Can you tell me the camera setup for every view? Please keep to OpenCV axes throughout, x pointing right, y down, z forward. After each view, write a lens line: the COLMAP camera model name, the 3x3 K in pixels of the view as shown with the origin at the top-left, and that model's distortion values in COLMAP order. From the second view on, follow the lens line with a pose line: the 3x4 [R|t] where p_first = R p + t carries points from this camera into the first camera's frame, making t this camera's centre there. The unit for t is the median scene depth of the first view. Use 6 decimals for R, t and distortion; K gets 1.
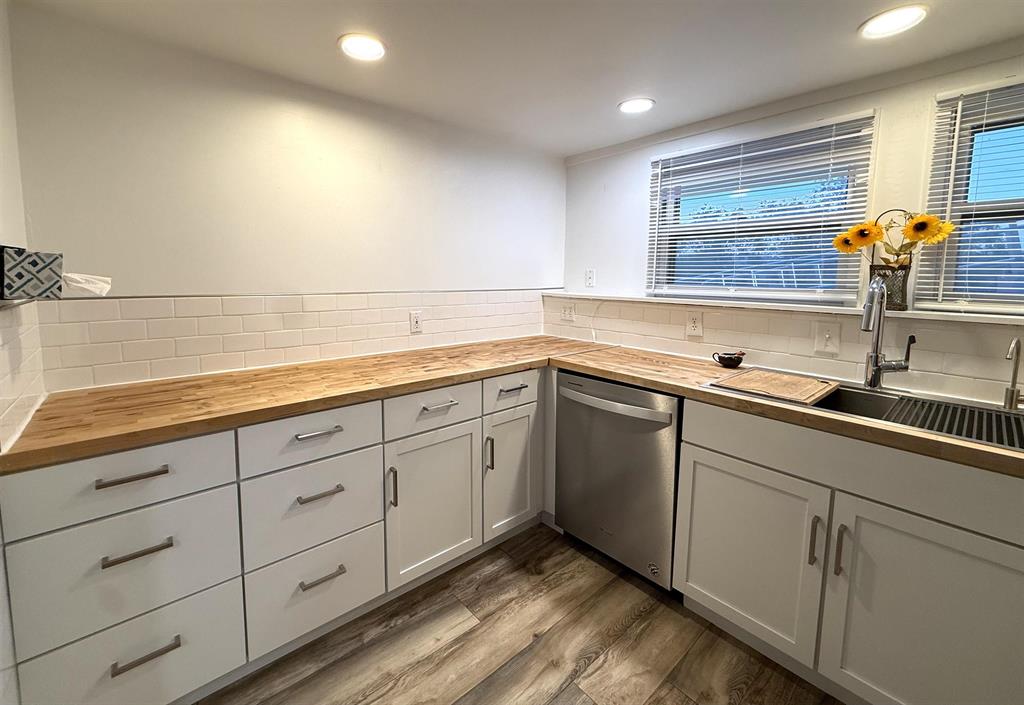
lens RADIAL K [[417.3, 0, 490.6], [0, 417.3, 317.7], [0, 0, 1]] dist [0.001644, -0.001384]
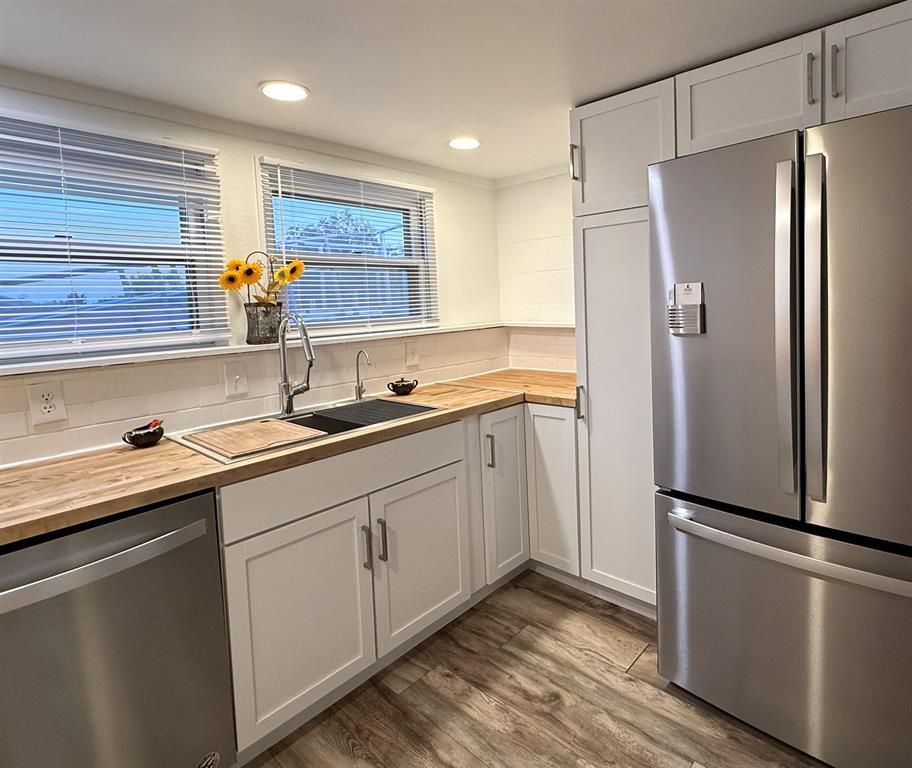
lens RADIAL K [[509.8, 0, 499.6], [0, 509.8, 341.6], [0, 0, 1]] dist [-0.002186, -0.003443]
pose [[-0.161436, -0.080473, 0.983597, -0.413288], [0.139107, 0.984863, 0.103409, -0.070672], [-0.977030, 0.153520, -0.147798, 0.560434]]
